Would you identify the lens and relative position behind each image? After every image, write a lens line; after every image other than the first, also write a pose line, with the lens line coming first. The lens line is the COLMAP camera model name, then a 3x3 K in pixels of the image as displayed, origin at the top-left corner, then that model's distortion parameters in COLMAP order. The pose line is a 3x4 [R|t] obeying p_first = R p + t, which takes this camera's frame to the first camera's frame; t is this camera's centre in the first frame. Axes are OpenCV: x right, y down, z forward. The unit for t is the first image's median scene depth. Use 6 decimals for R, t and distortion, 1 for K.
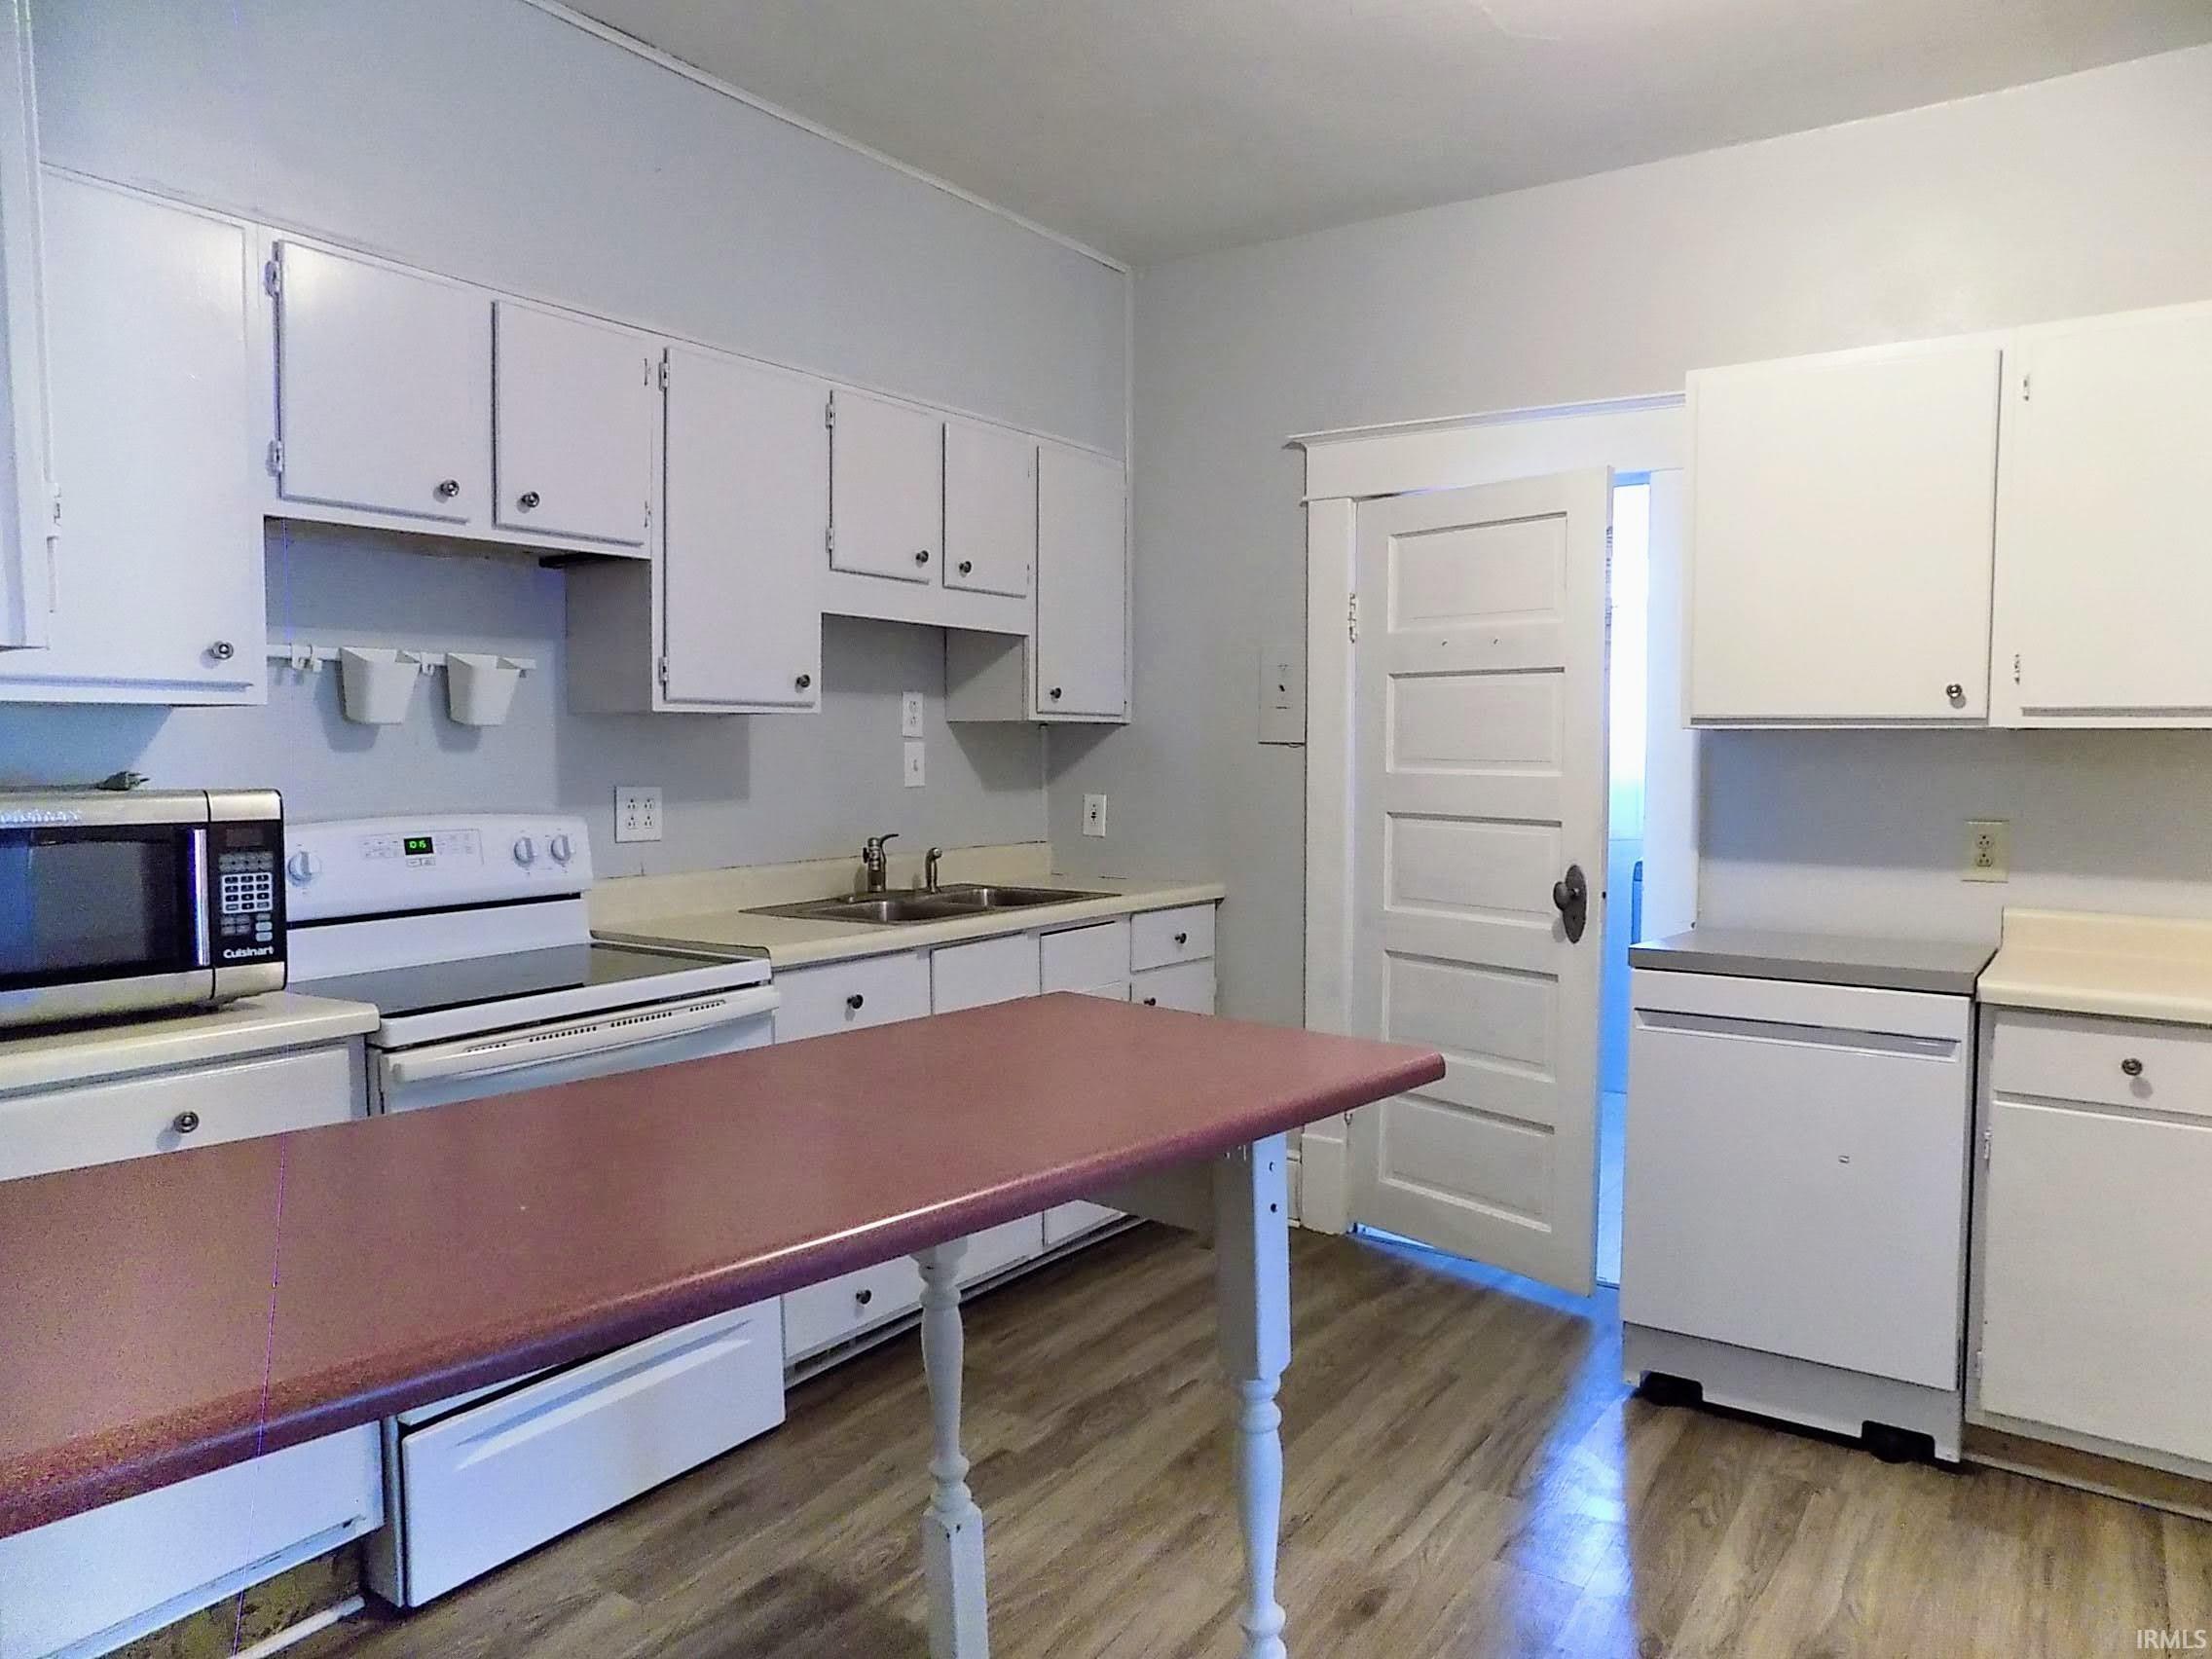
lens RADIAL K [[1483.0, 0, 1186.3], [0, 1483.0, 822.3], [0, 0, 1]] dist [-0.036048, 0.044366]
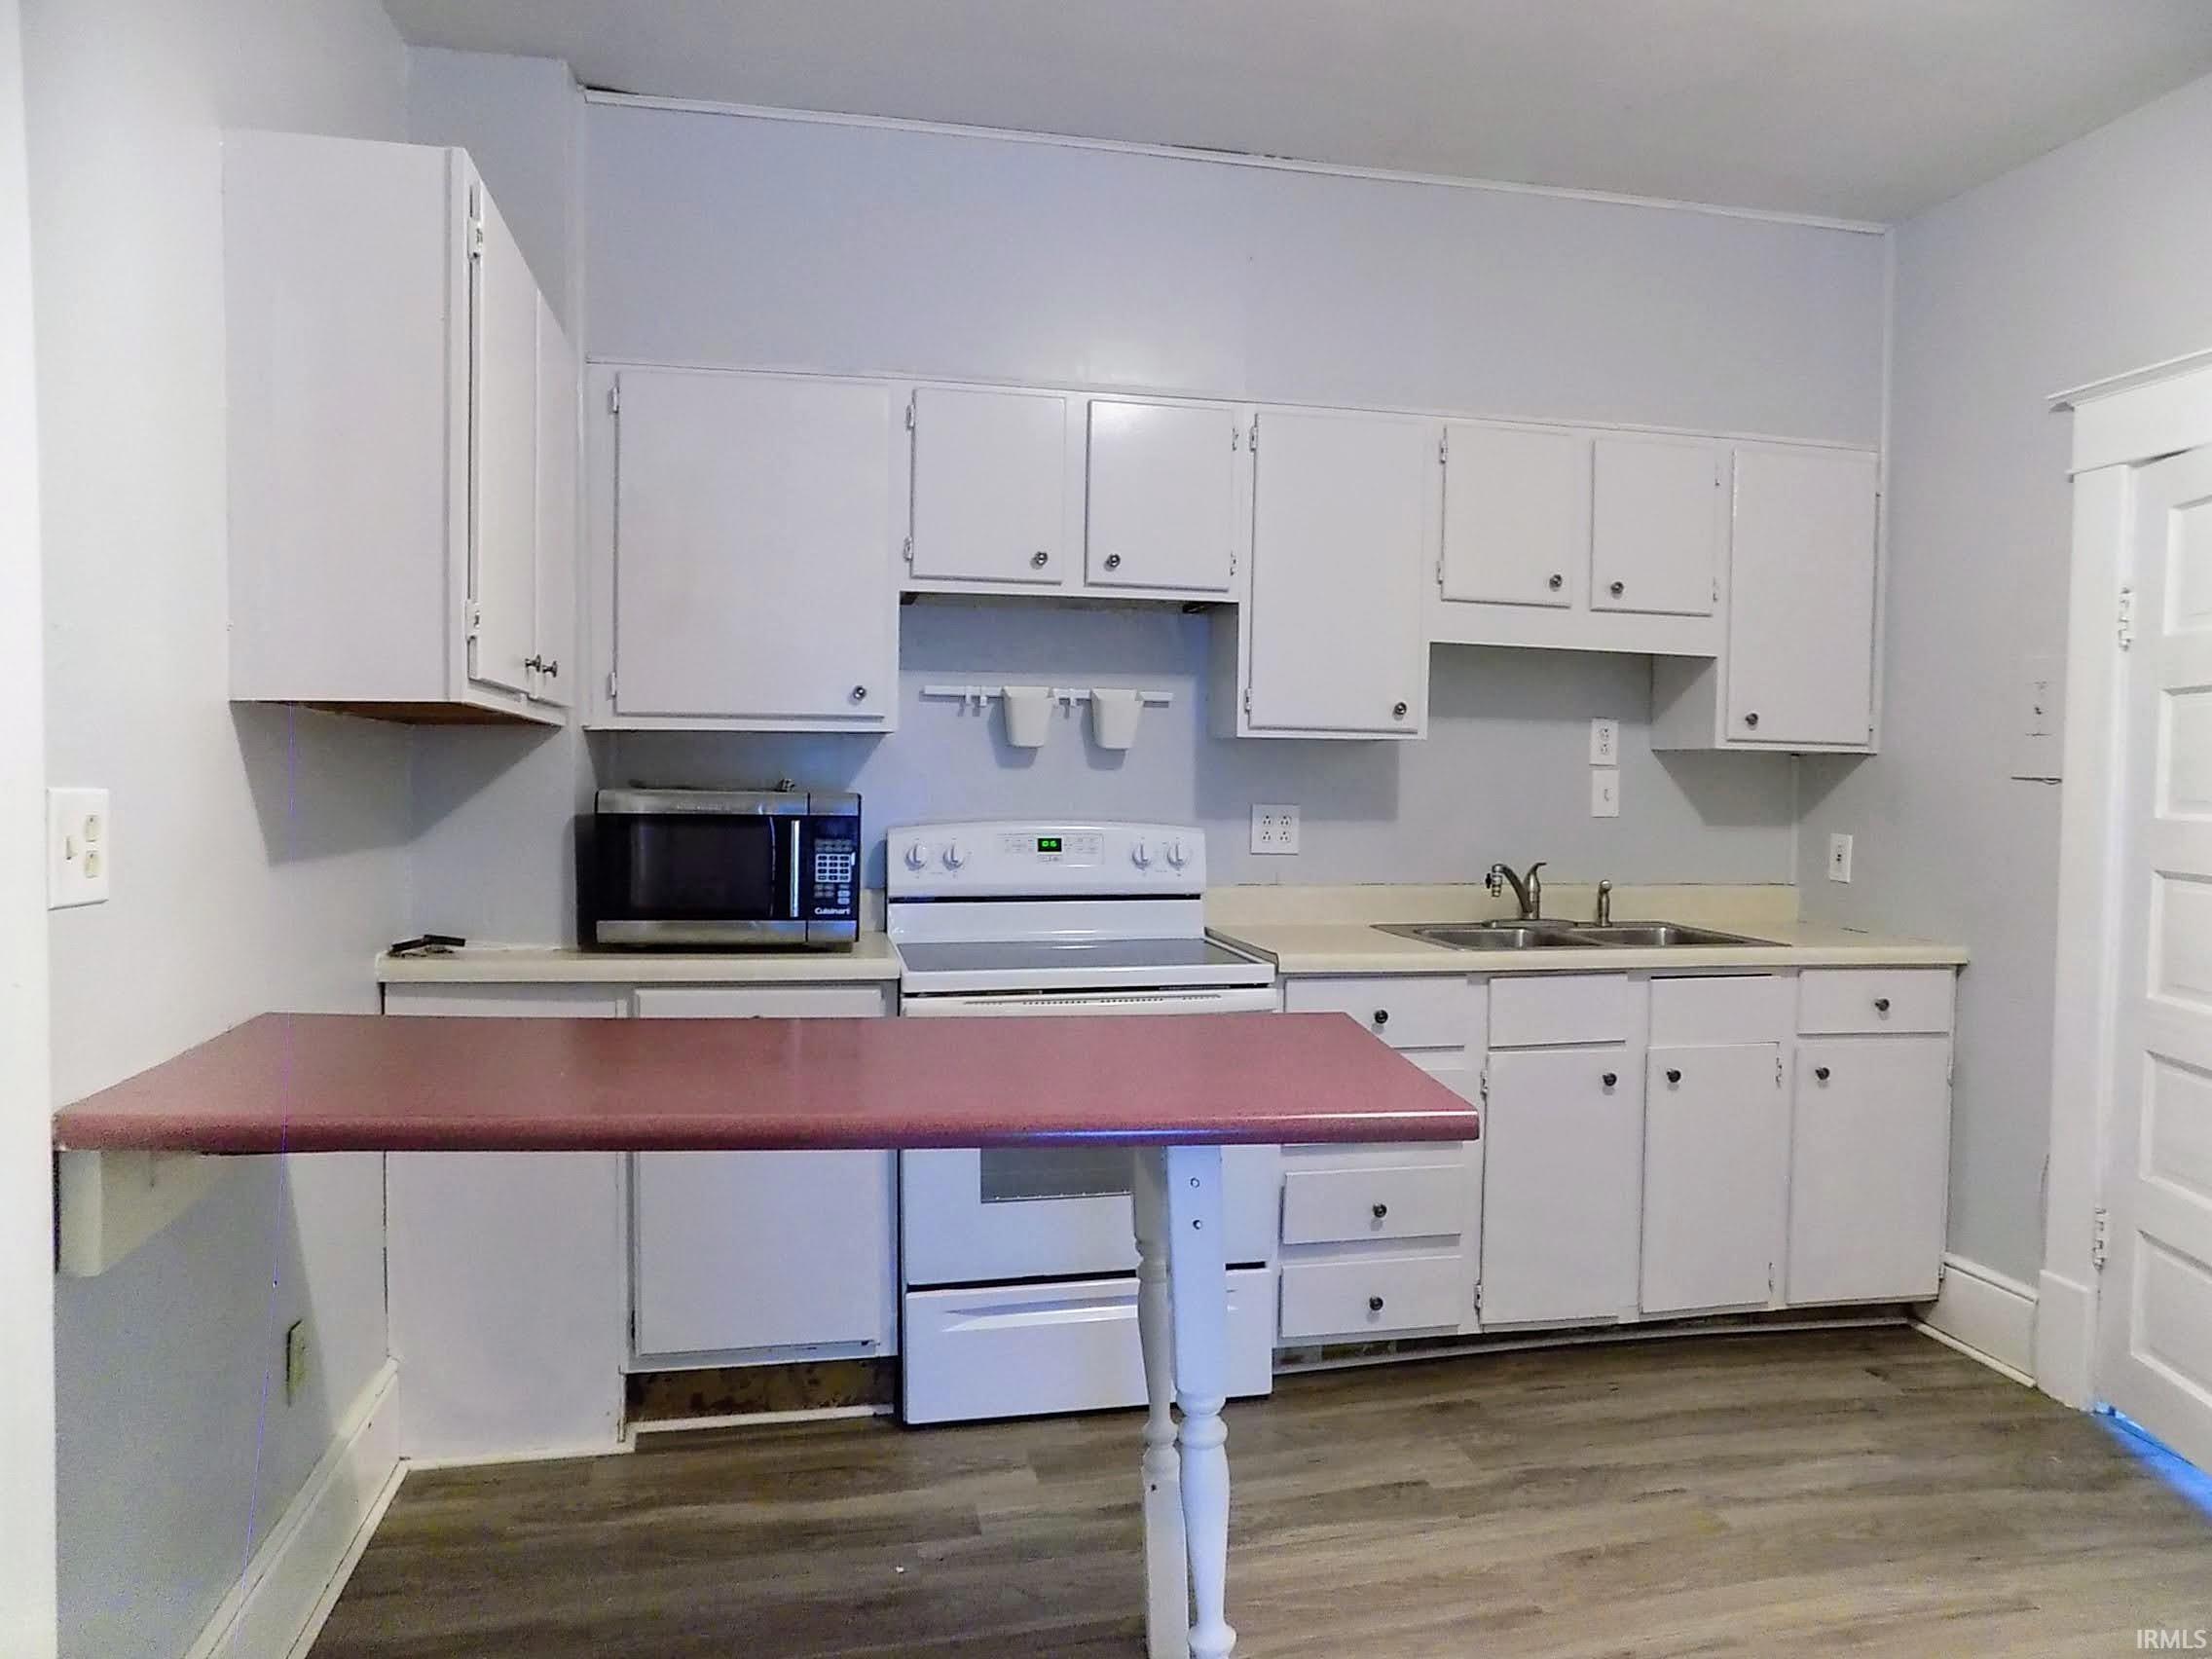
lens RADIAL K [[1483.0, 0, 1108.9], [0, 1483.0, 832.4], [0, 0, 1]] dist [-0.036048, 0.044366]
pose [[0.735311, 0.042998, -0.676365, 0.311628], [-0.051487, 0.998645, 0.007511, -0.005732], [0.675771, 0.029302, 0.736529, 0.096005]]
